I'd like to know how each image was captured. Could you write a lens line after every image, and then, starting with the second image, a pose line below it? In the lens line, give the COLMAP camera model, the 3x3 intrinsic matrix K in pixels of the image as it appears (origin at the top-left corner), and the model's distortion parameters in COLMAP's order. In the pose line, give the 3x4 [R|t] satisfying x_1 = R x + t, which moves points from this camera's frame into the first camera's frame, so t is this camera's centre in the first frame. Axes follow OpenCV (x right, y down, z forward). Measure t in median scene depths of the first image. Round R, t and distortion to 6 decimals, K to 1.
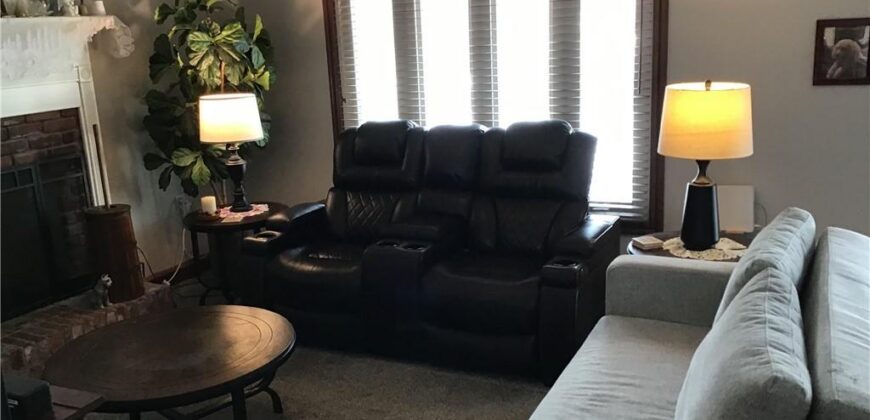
lens RADIAL K [[786.2, 0, 436.5], [0, 786.2, 210.4], [0, 0, 1]] dist [0.112621, -0.196974]
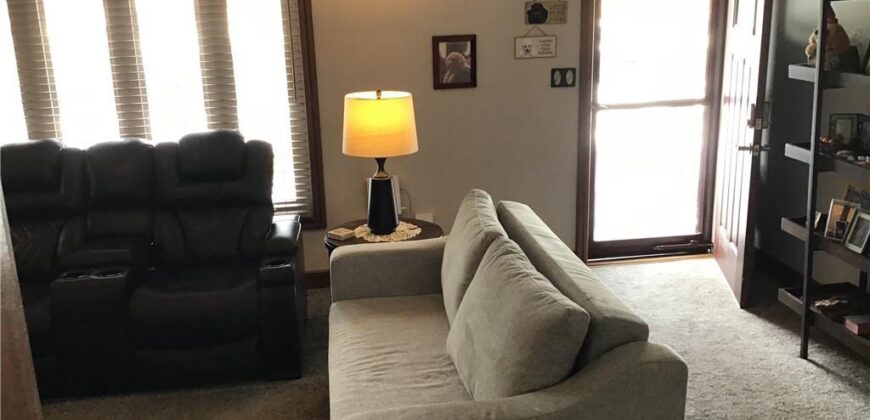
lens RADIAL K [[786.2, 0, 439.2], [0, 786.2, 210.2], [0, 0, 1]] dist [0.112621, -0.196974]
pose [[0.835009, -0.121332, 0.536692, -0.178335], [0.118755, 0.992136, 0.039532, -0.017042], [-0.537268, 0.030725, 0.842852, -0.021518]]
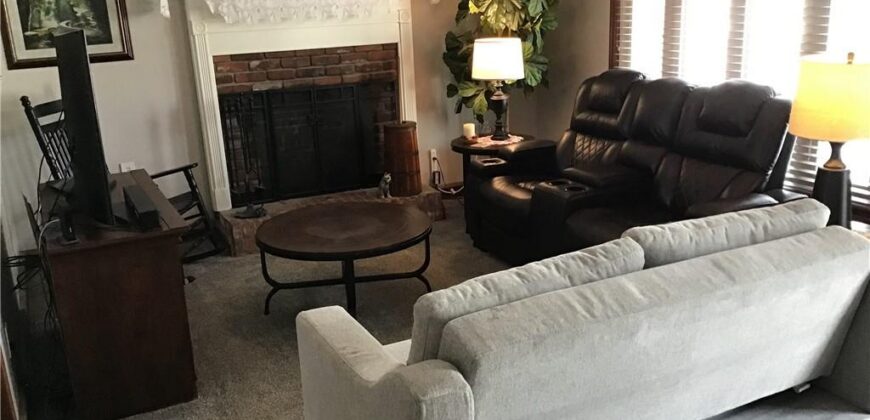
lens RADIAL K [[786.2, 0, 437.9], [0, 786.2, 208.8], [0, 0, 1]] dist [0.112621, -0.196974]
pose [[0.793374, 0.180729, -0.581288, 0.413729], [-0.136499, 0.983412, 0.119453, -0.027986], [0.593234, -0.015426, 0.804883, 0.007139]]
